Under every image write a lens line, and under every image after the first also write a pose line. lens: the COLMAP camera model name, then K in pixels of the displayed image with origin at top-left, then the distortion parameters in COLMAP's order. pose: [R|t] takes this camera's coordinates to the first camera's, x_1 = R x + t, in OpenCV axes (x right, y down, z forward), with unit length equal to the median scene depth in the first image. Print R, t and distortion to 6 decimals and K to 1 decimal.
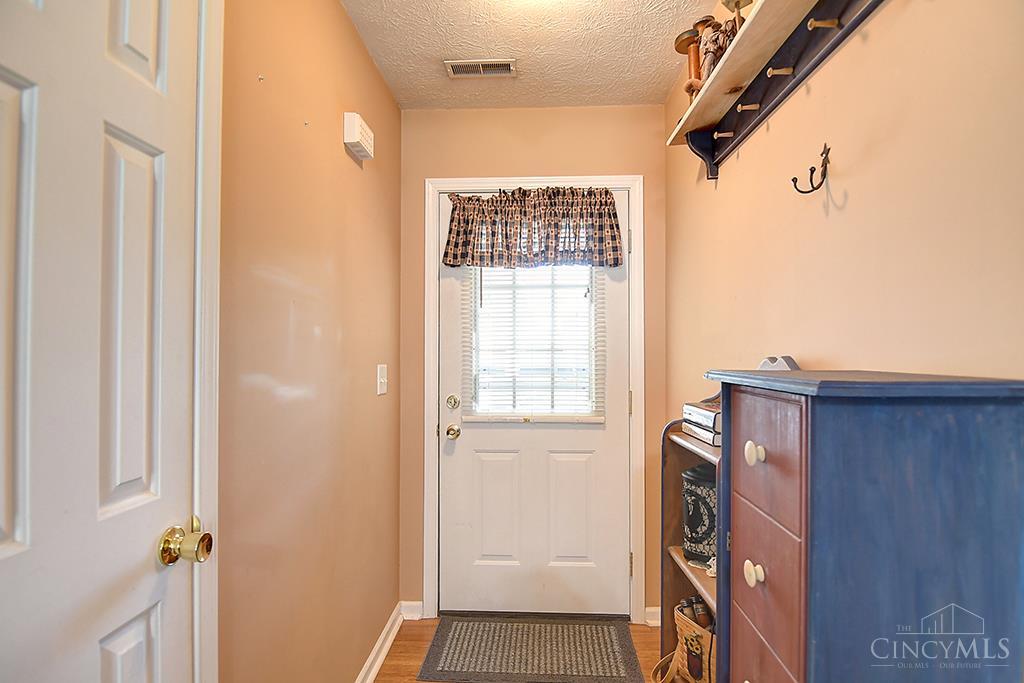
lens RADIAL K [[540.0, 0, 509.9], [0, 540.0, 343.6], [0, 0, 1]] dist [-0.000746, -0.021549]
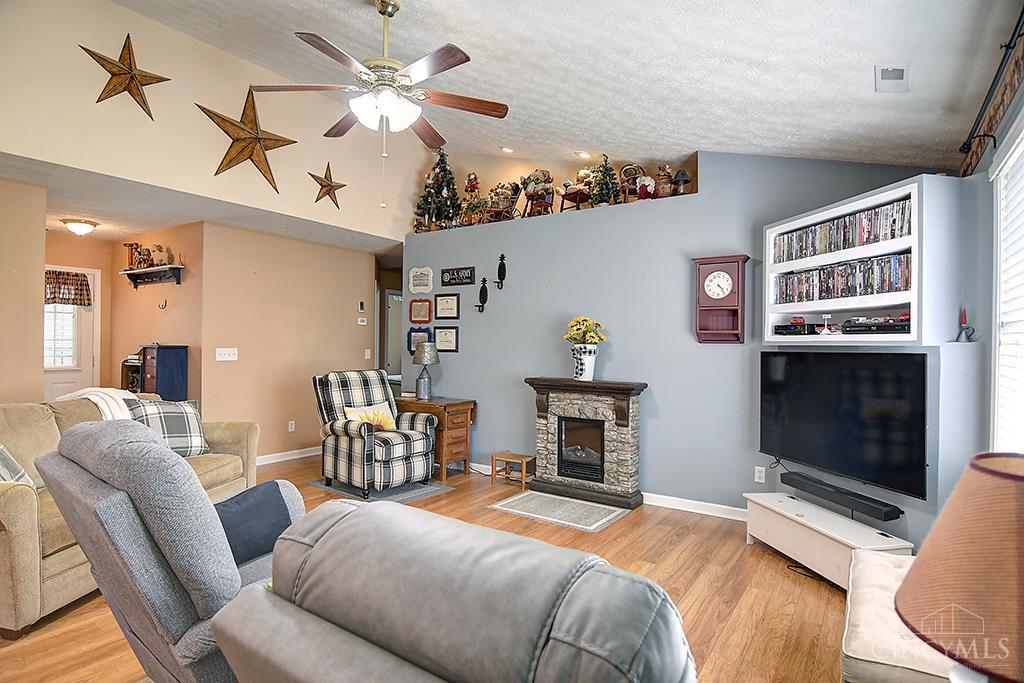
lens RADIAL K [[540.0, 0, 509.9], [0, 540.0, 343.6], [0, 0, 1]] dist [-0.000746, -0.021549]
pose [[0.521263, 0.003830, 0.853388, -0.877300], [-0.023214, 0.999684, 0.009693, -0.041560], [-0.853080, -0.024863, 0.521187, -1.901691]]
